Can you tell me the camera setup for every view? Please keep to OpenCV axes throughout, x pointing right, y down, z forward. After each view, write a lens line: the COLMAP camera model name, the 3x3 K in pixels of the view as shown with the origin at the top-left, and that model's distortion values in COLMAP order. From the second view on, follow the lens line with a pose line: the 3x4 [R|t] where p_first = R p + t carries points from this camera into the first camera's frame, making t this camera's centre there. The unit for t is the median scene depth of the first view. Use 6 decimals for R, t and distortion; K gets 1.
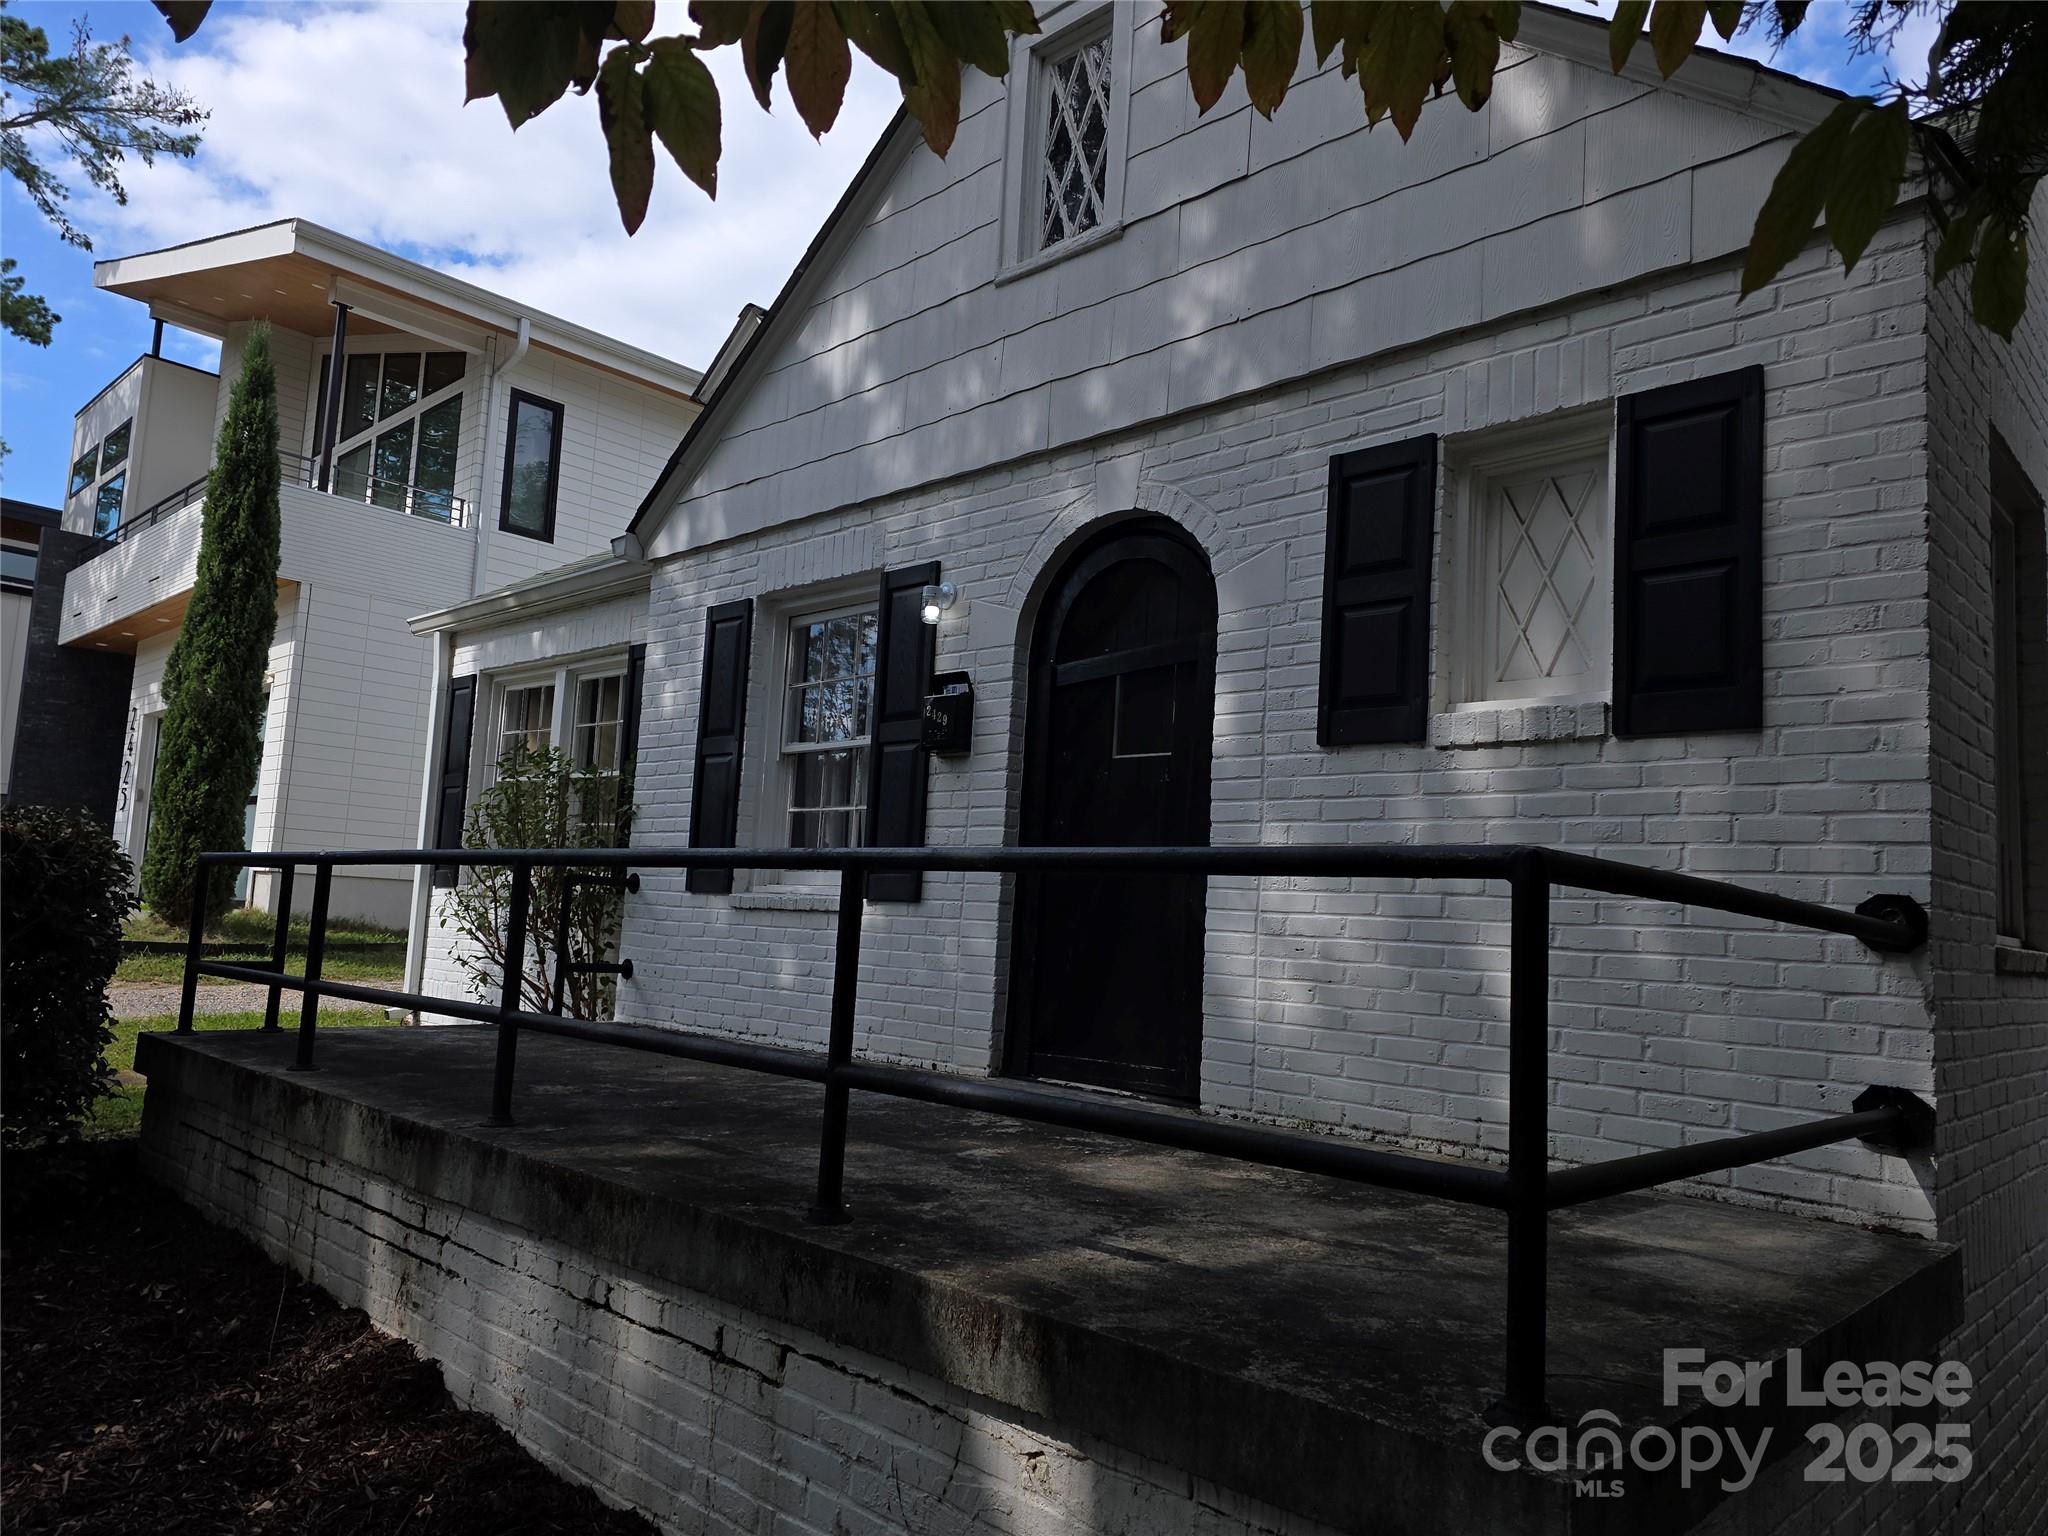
lens RADIAL K [[1369.3, 0, 1027.7], [0, 1369.3, 786.9], [0, 0, 1]] dist [0.027673, -0.009605]
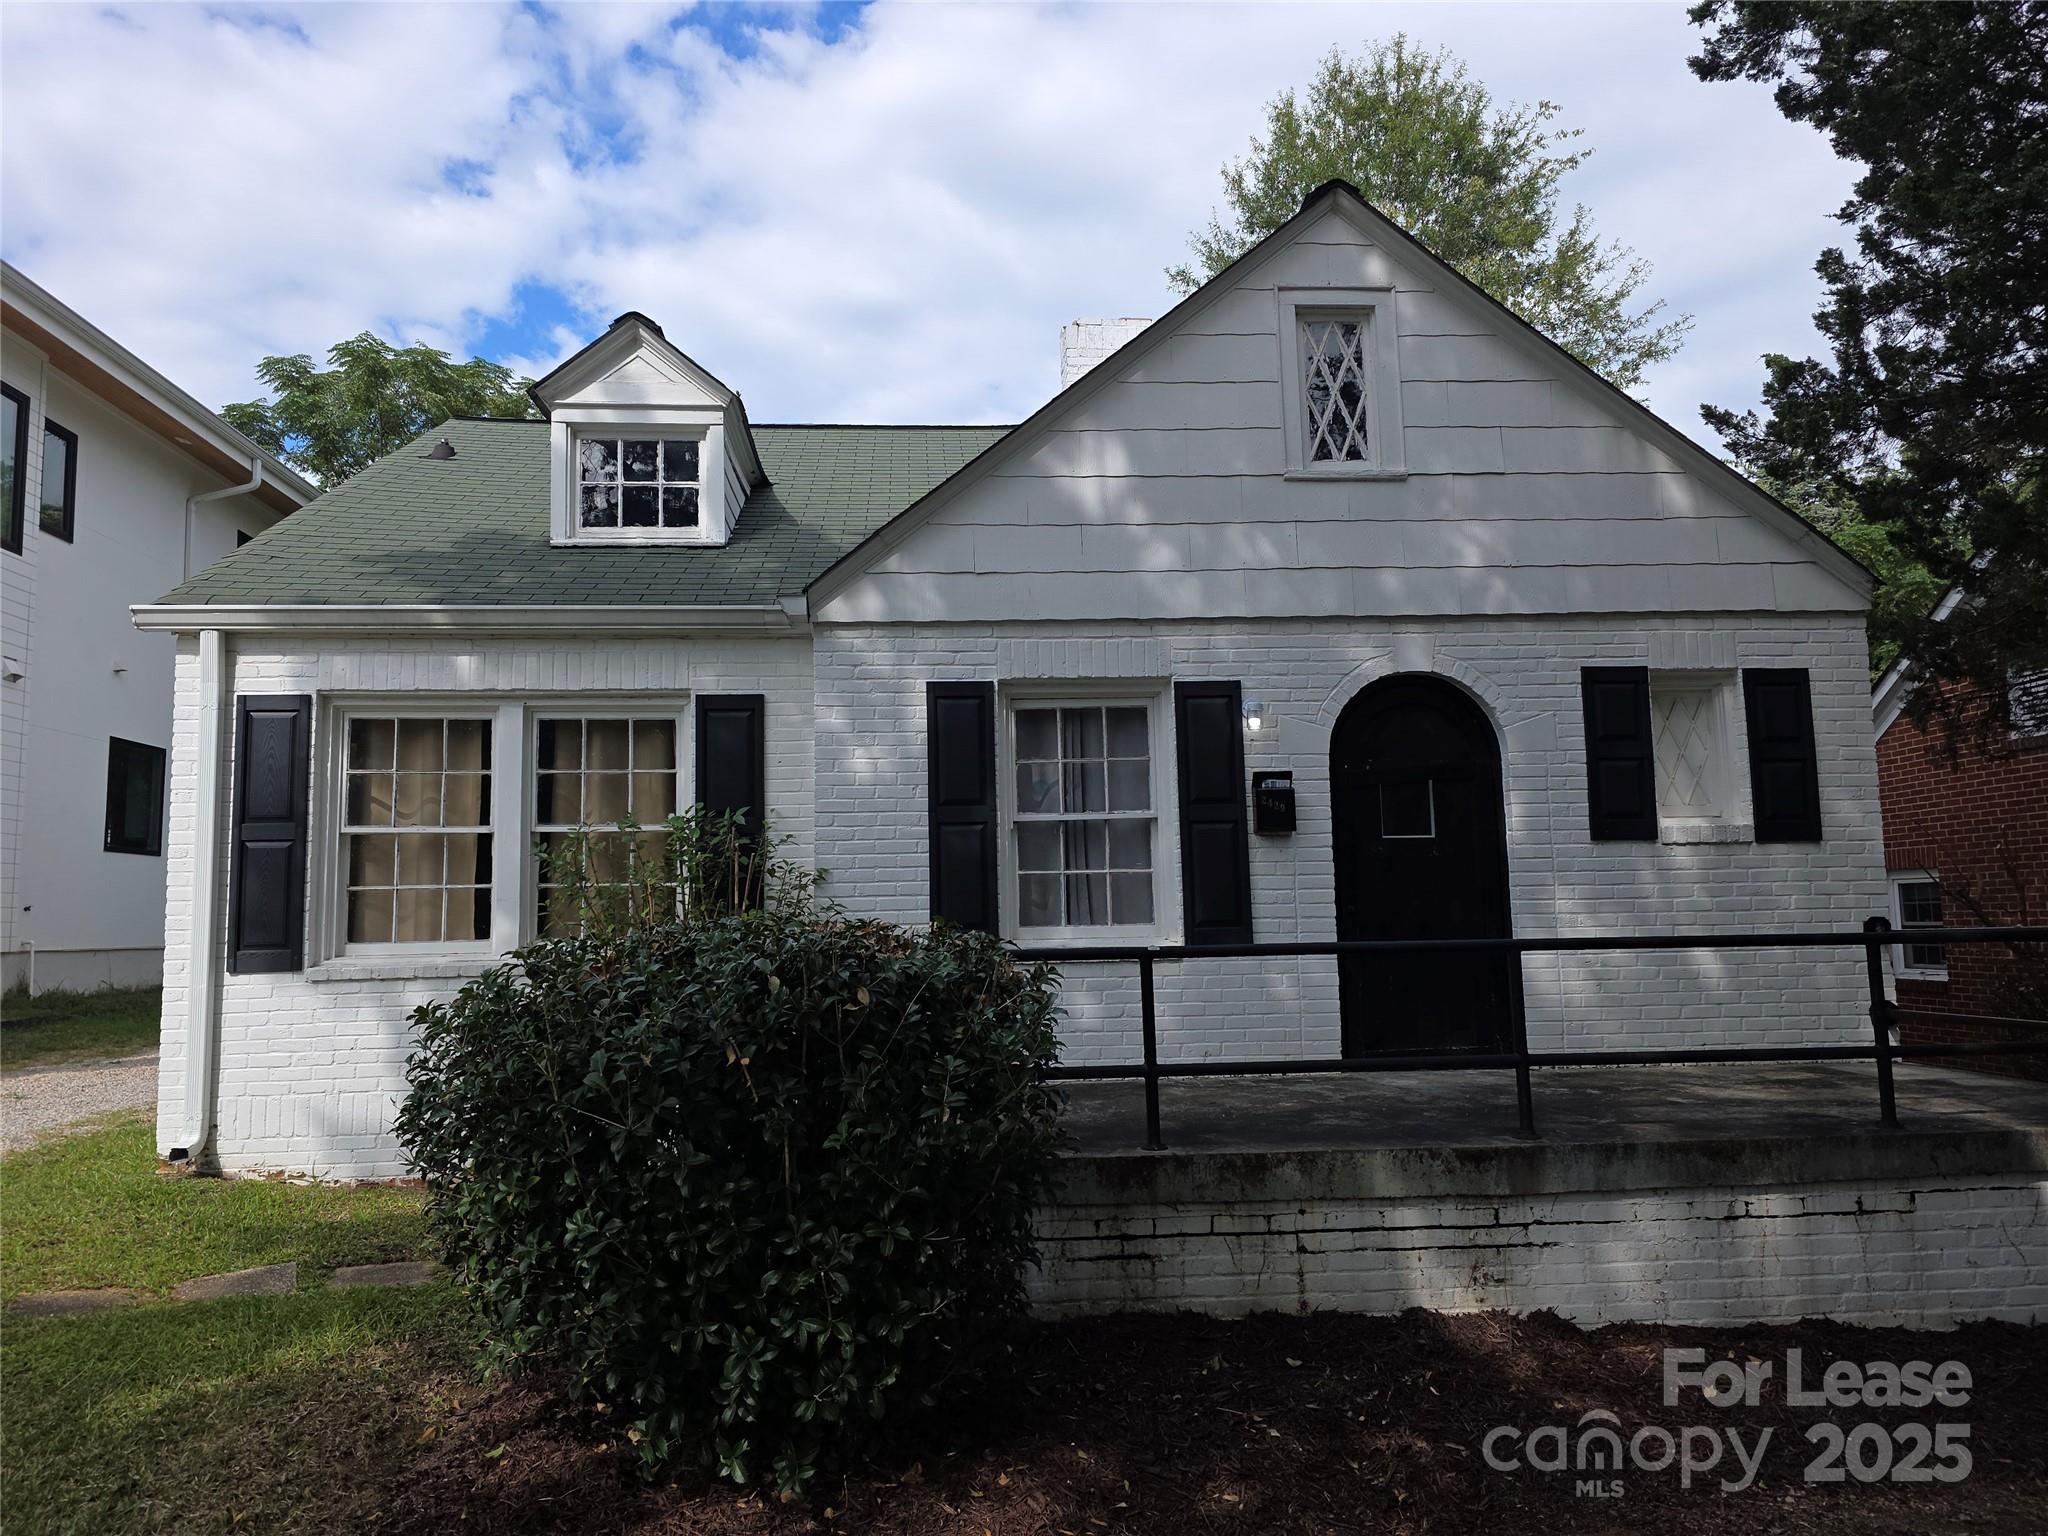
lens RADIAL K [[1369.3, 0, 1031.0], [0, 1369.3, 761.9], [0, 0, 1]] dist [0.027673, -0.009605]
pose [[0.678391, 0.018453, 0.734469, -1.292778], [-0.019739, 0.999781, -0.006887, -0.086794], [-0.734436, -0.009825, 0.678607, 0.307006]]
